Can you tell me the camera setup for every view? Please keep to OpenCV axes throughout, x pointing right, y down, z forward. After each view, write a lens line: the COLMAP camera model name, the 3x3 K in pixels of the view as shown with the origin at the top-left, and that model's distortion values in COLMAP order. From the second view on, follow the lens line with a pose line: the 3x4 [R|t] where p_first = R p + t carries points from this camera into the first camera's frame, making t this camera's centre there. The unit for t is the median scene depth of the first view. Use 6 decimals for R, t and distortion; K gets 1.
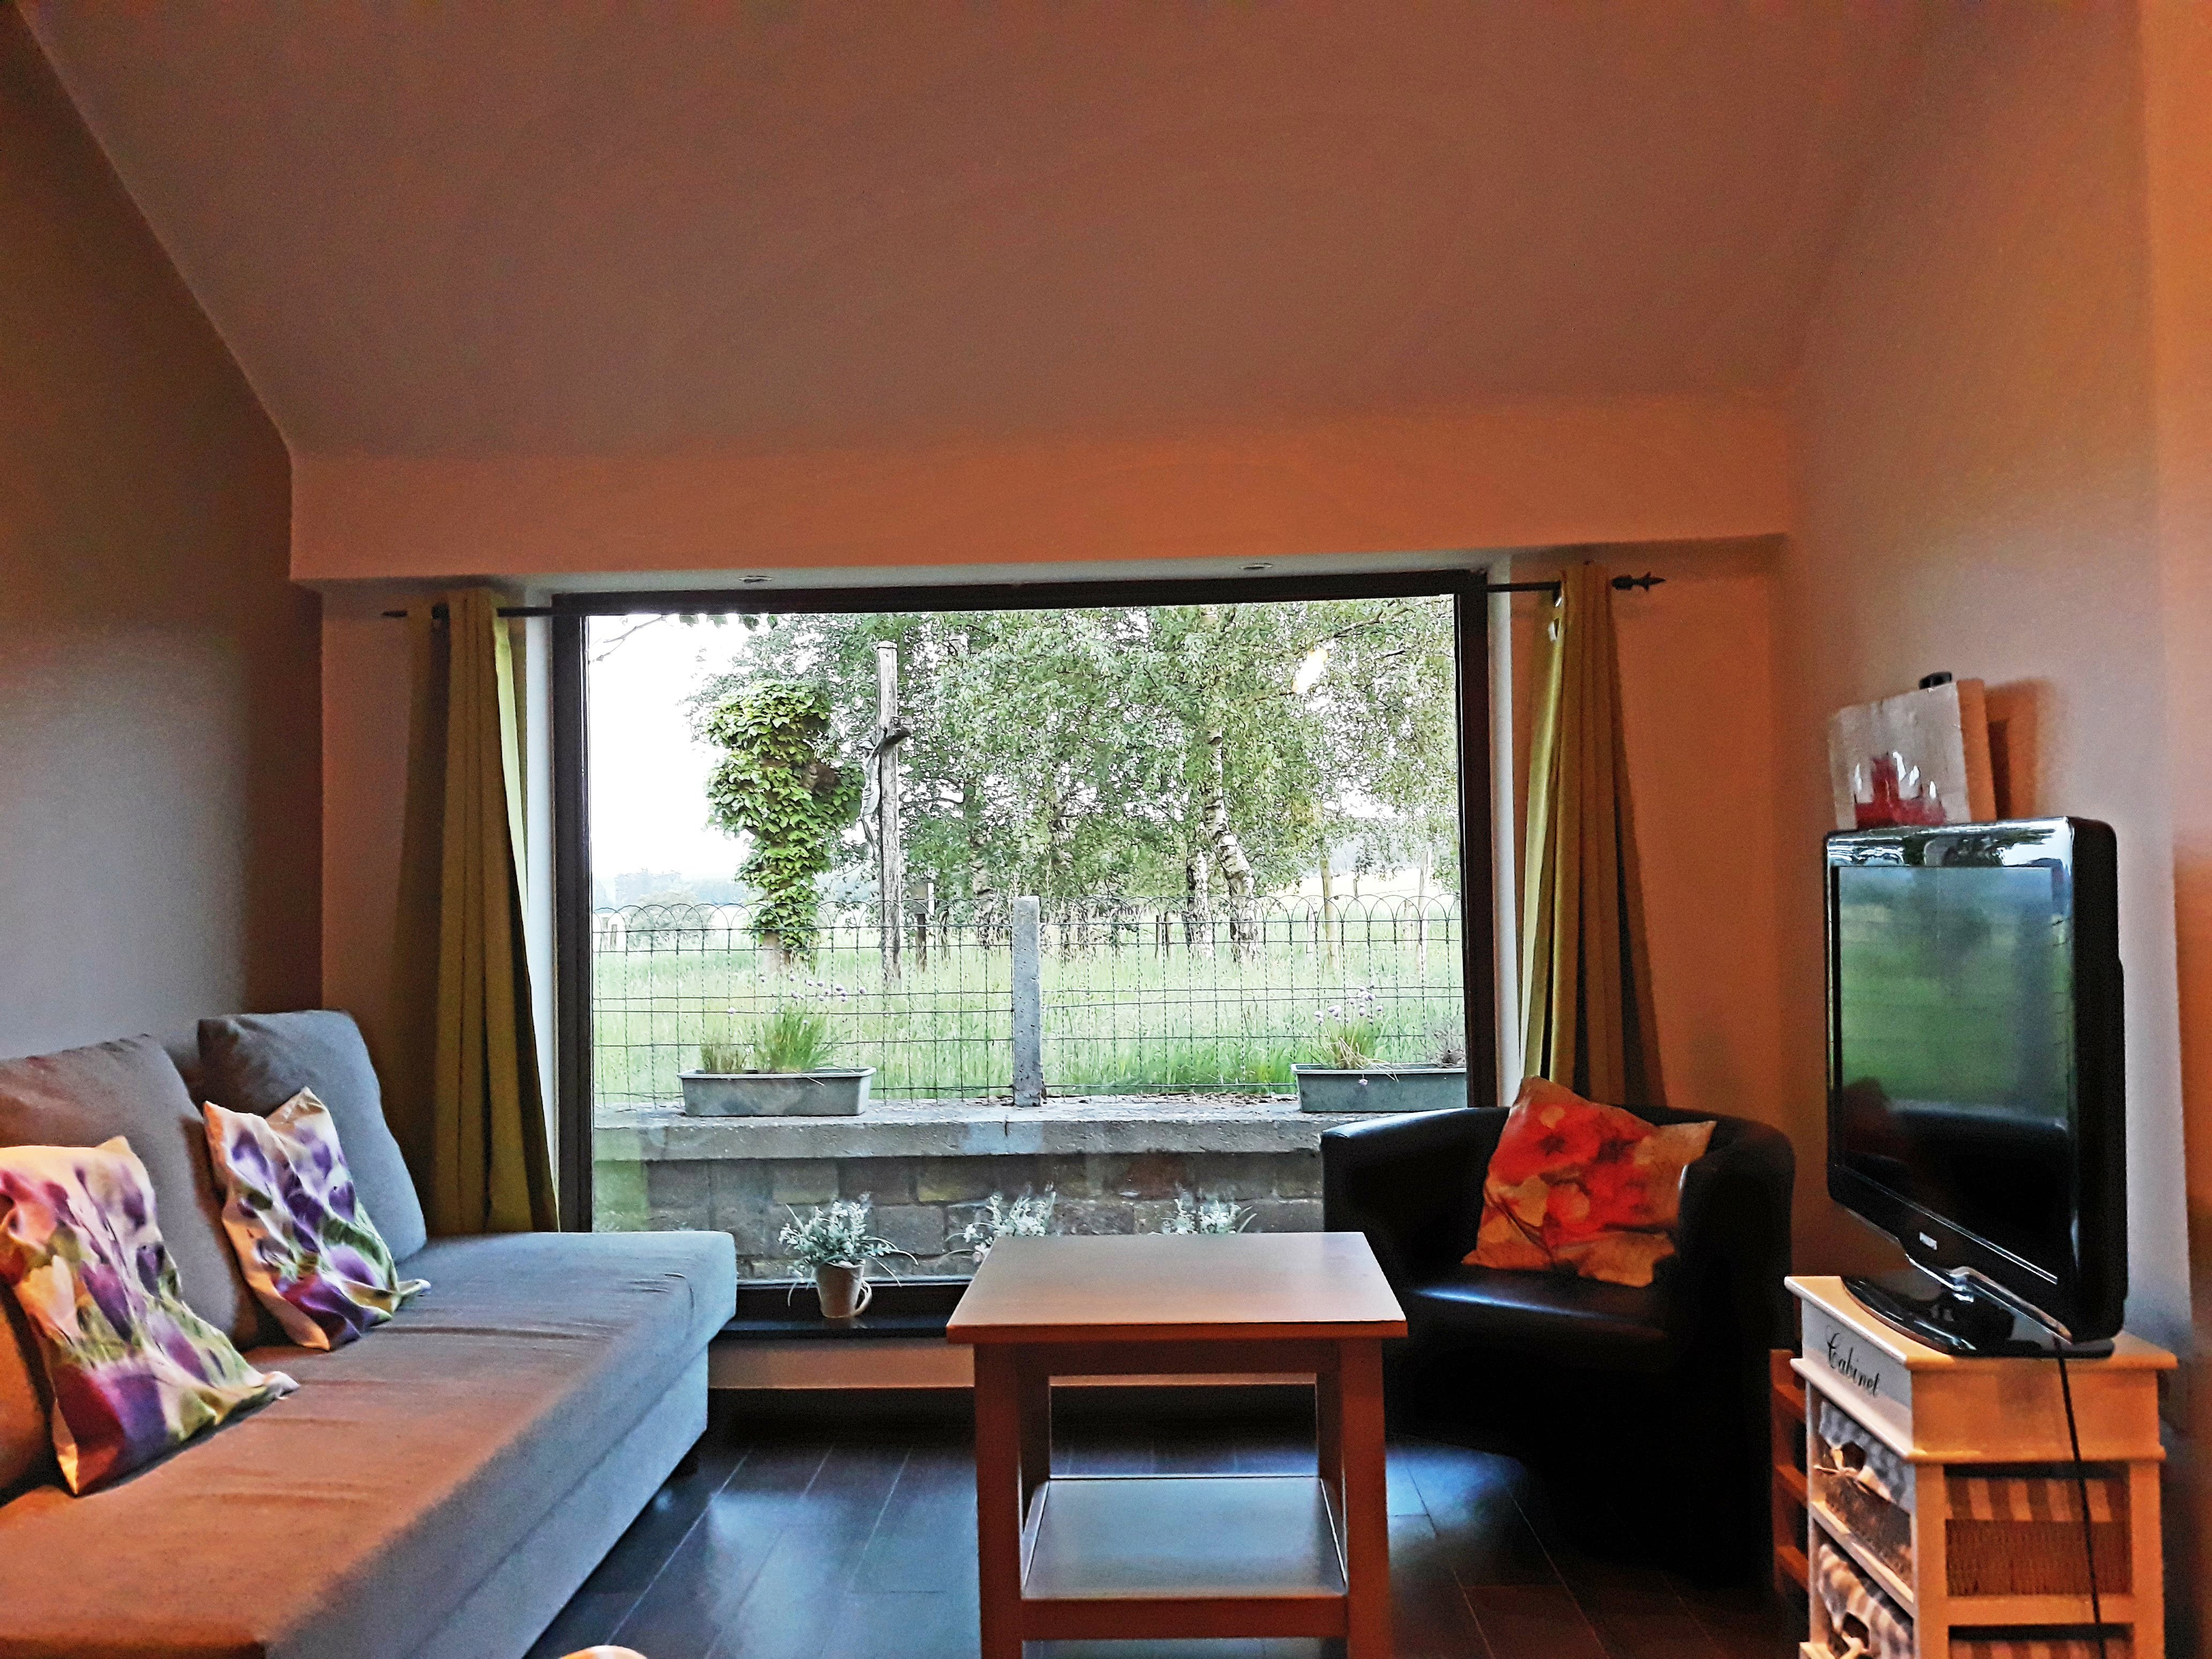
lens RADIAL K [[1788.3, 0, 1009.9], [0, 1788.3, 826.7], [0, 0, 1]] dist [0.012695, -0.128655]
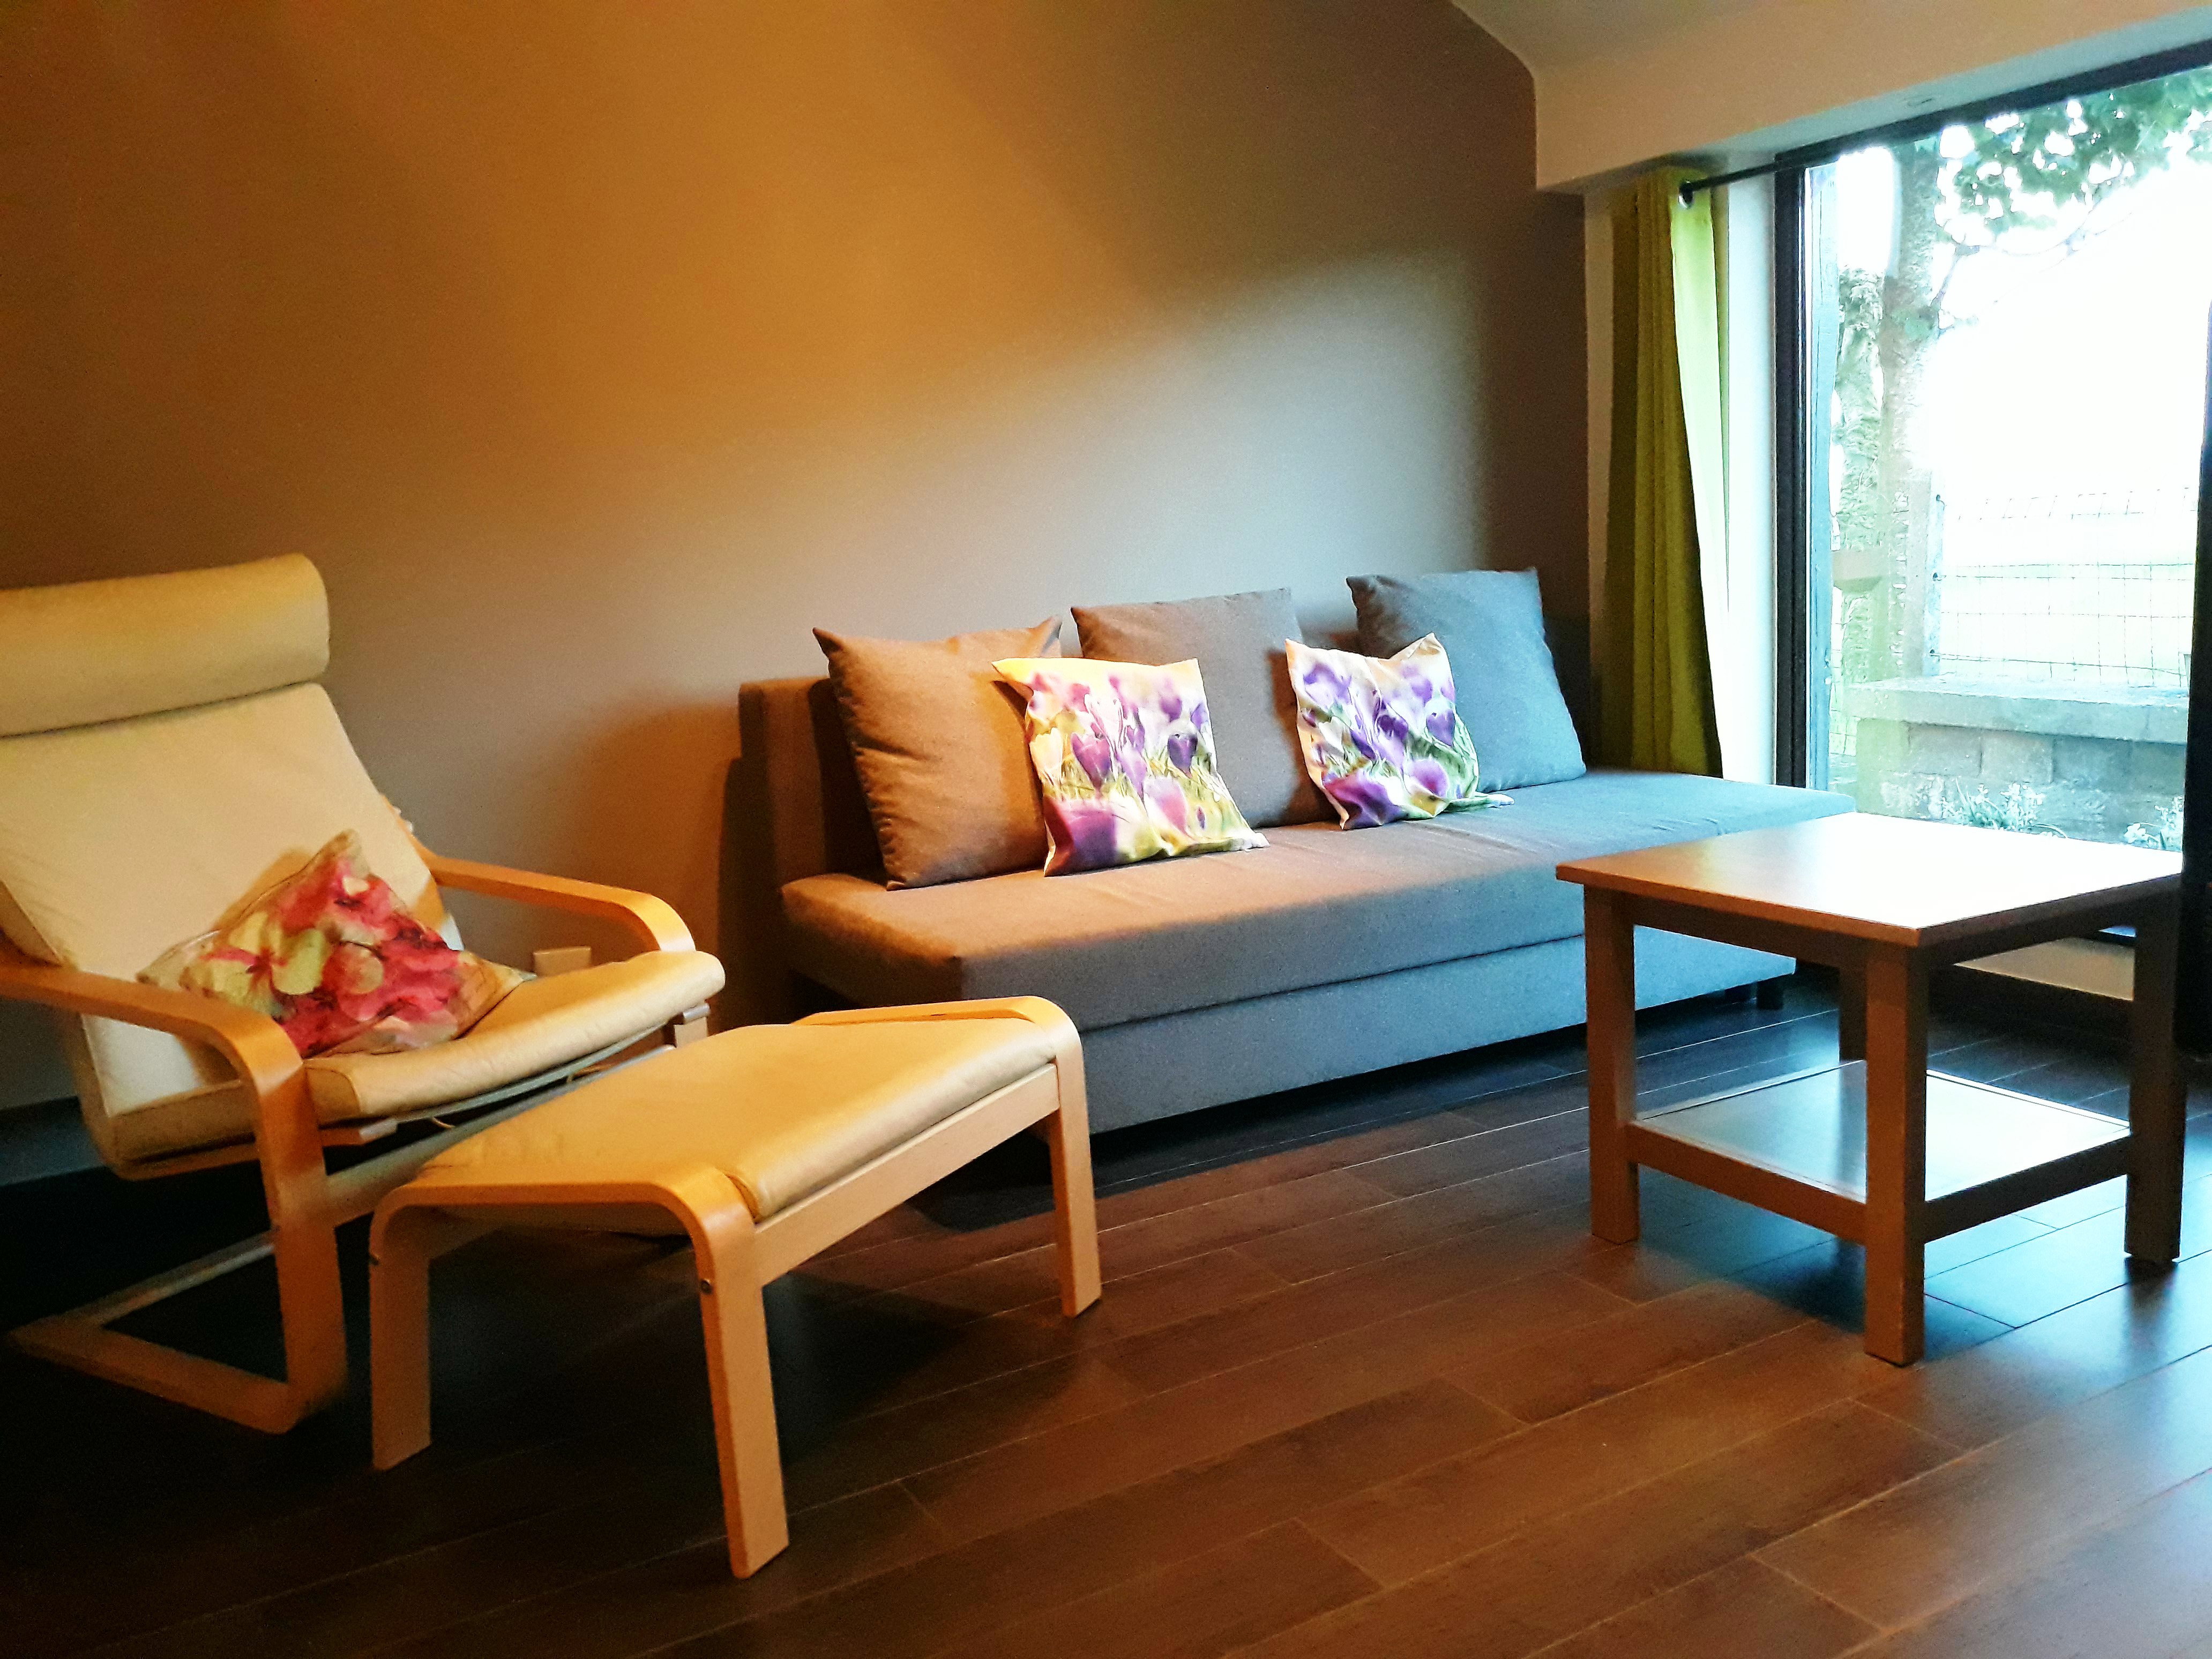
lens RADIAL K [[1788.3, 0, 1009.9], [0, 1788.3, 826.7], [0, 0, 1]] dist [0.012695, -0.128655]
pose [[0.480809, 0.129433, -0.867219, 0.637894], [0.084662, 0.977571, 0.192841, 0.014529], [0.872728, -0.166140, 0.459067, 0.172084]]
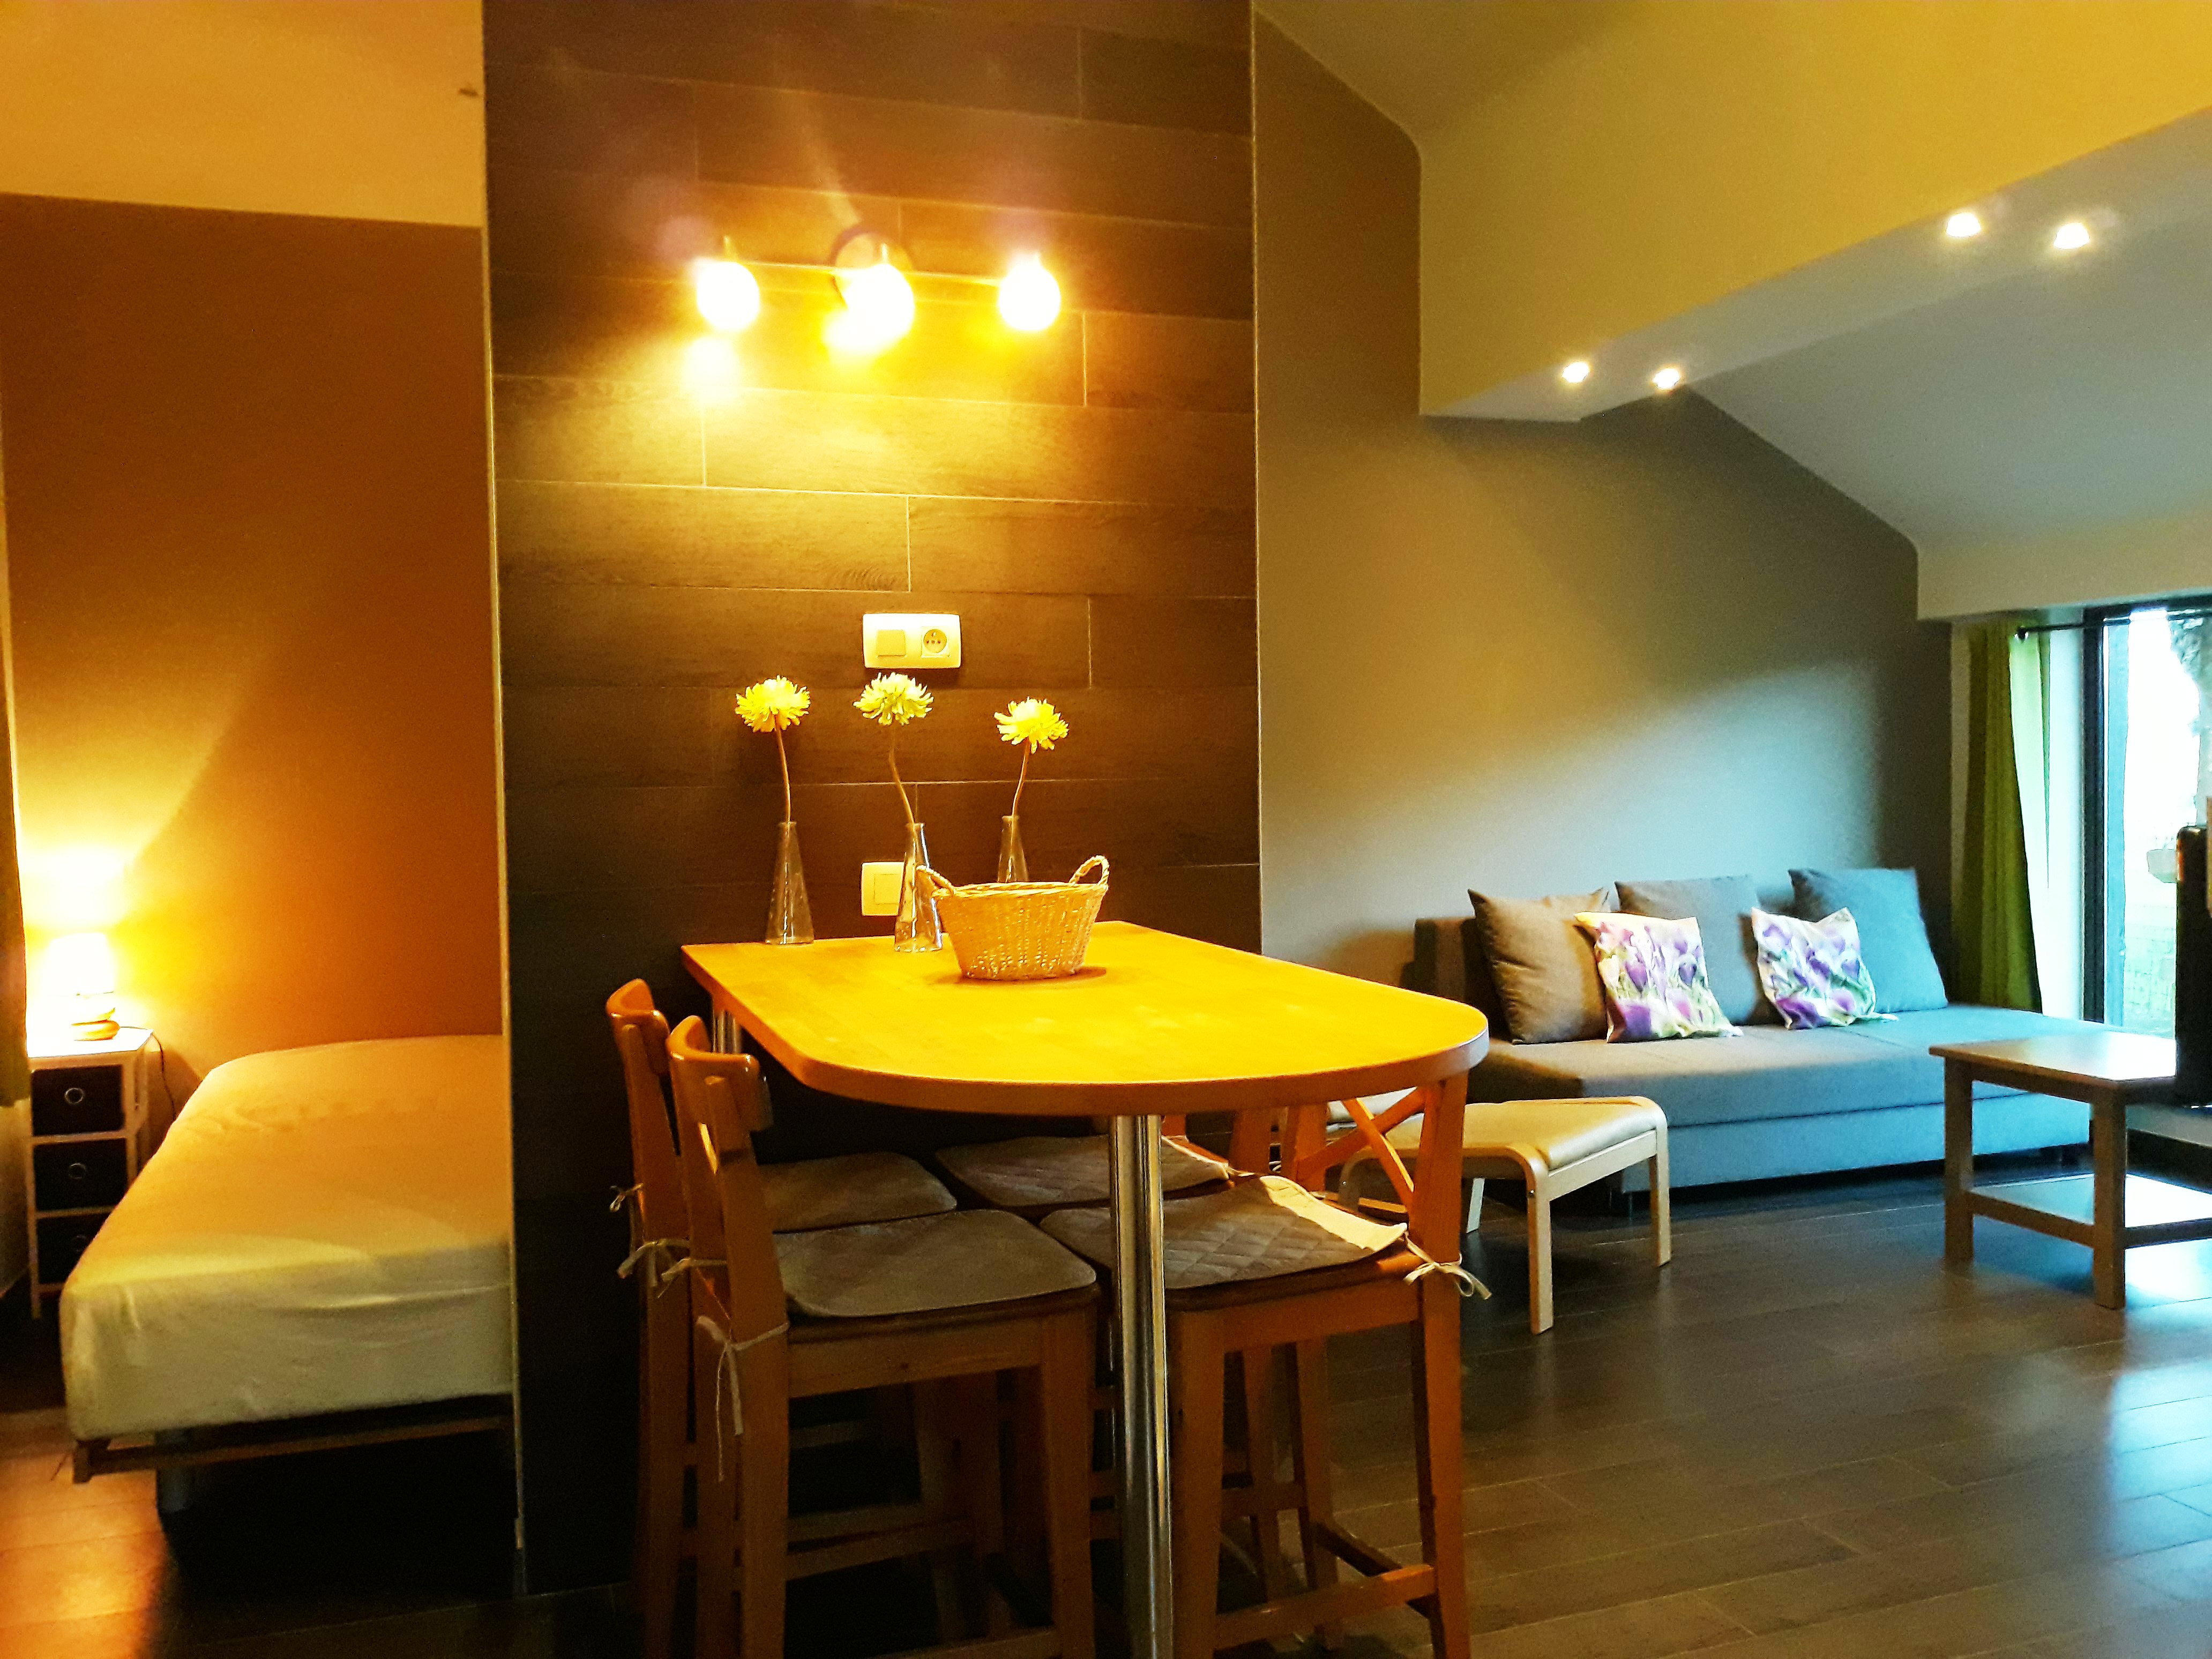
lens RADIAL K [[1788.3, 0, 1009.9], [0, 1788.3, 826.7], [0, 0, 1]] dist [0.012695, -0.128655]
pose [[0.315281, 0.046904, -0.947839, 1.306163], [0.049278, 0.996621, 0.065709, -0.129781], [0.947718, -0.067425, 0.311904, -0.518371]]
